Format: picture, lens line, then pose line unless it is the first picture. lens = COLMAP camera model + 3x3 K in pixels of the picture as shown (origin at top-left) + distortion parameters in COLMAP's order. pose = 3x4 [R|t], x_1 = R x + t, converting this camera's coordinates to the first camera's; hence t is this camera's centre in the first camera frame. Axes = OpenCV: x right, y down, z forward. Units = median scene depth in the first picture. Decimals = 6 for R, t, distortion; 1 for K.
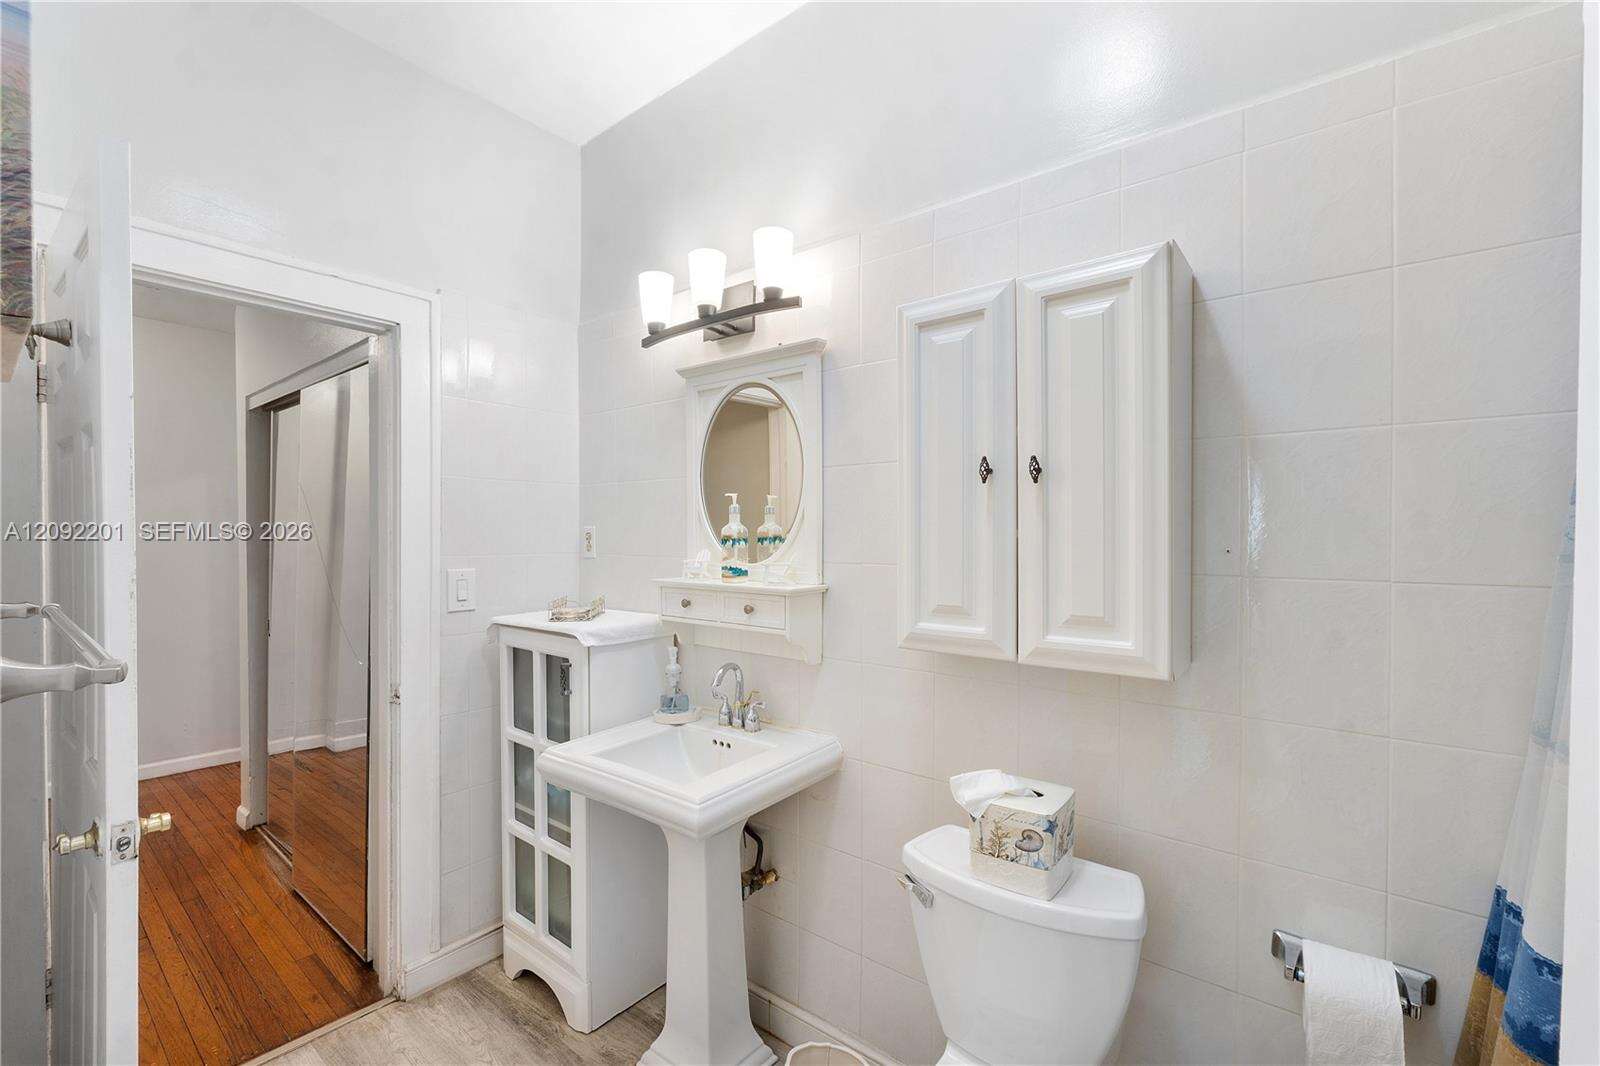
lens RADIAL K [[682.0, 0, 788.8], [0, 682.0, 525.0], [0, 0, 1]] dist [-0.003540, -0.000440]
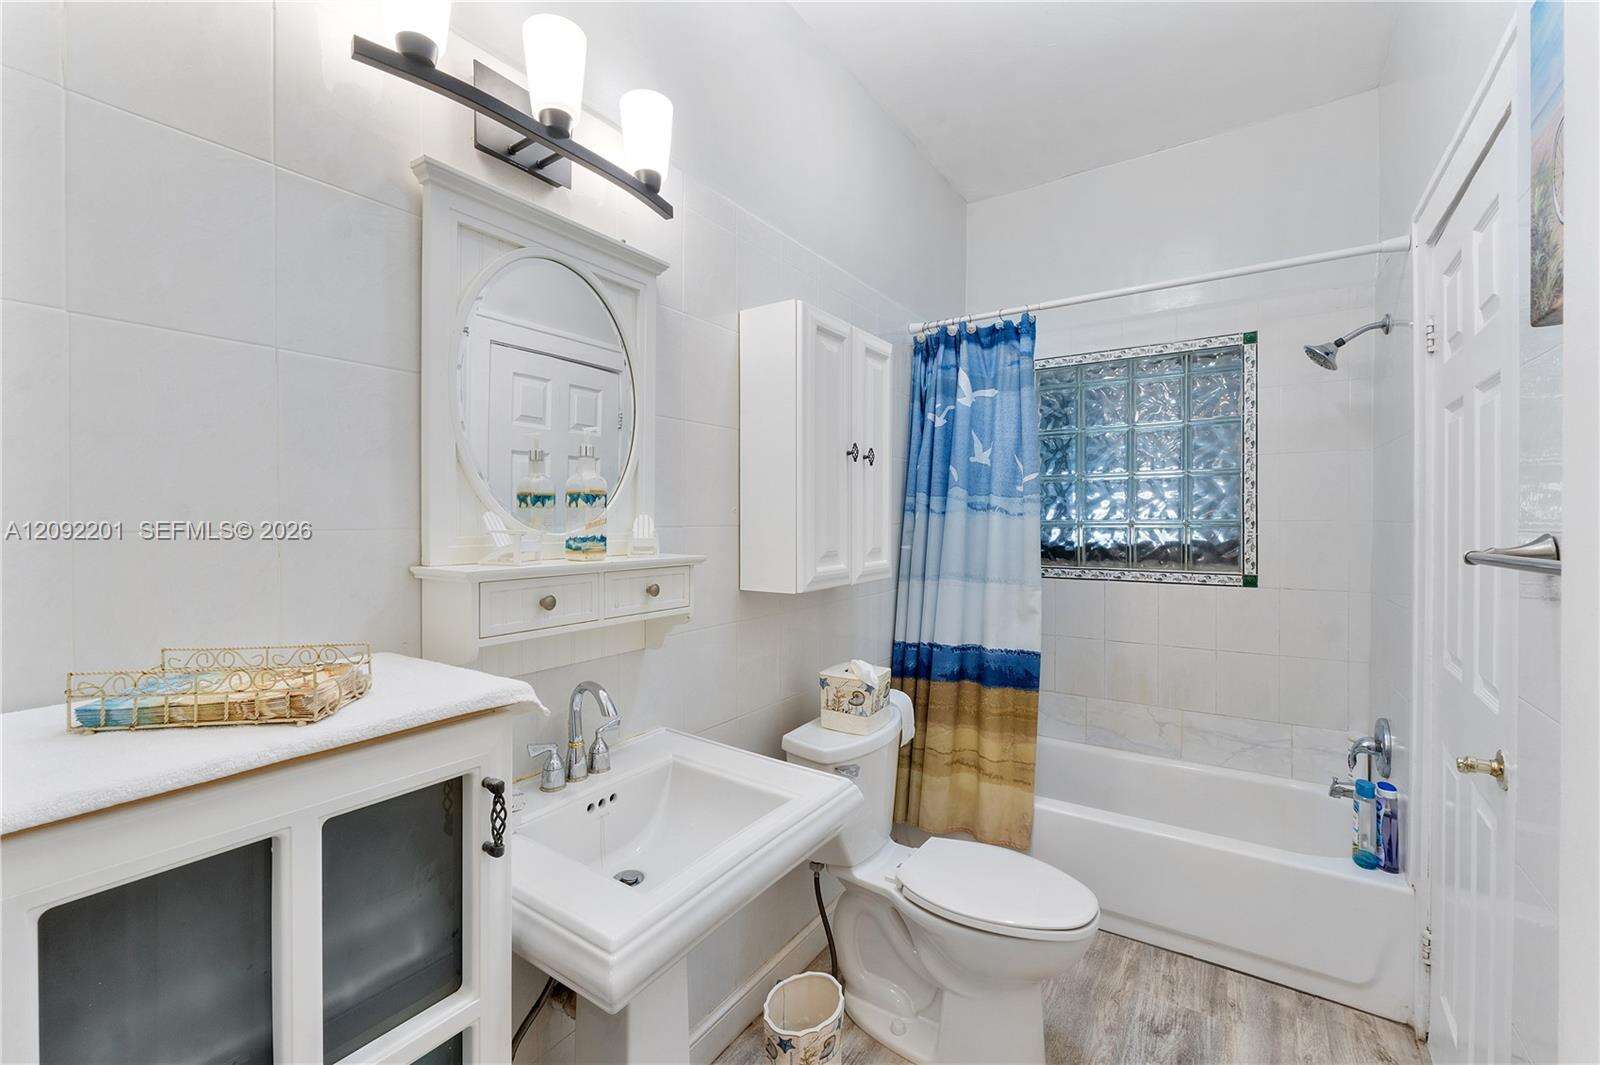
lens RADIAL K [[682.0, 0, 788.8], [0, 682.0, 524.5], [0, 0, 1]] dist [-0.003540, -0.000440]
pose [[-0.087713, -0.012621, 0.996066, -0.783672], [-0.015796, 0.999812, 0.011278, 0.038174], [-0.996021, -0.014744, -0.087896, 0.874488]]
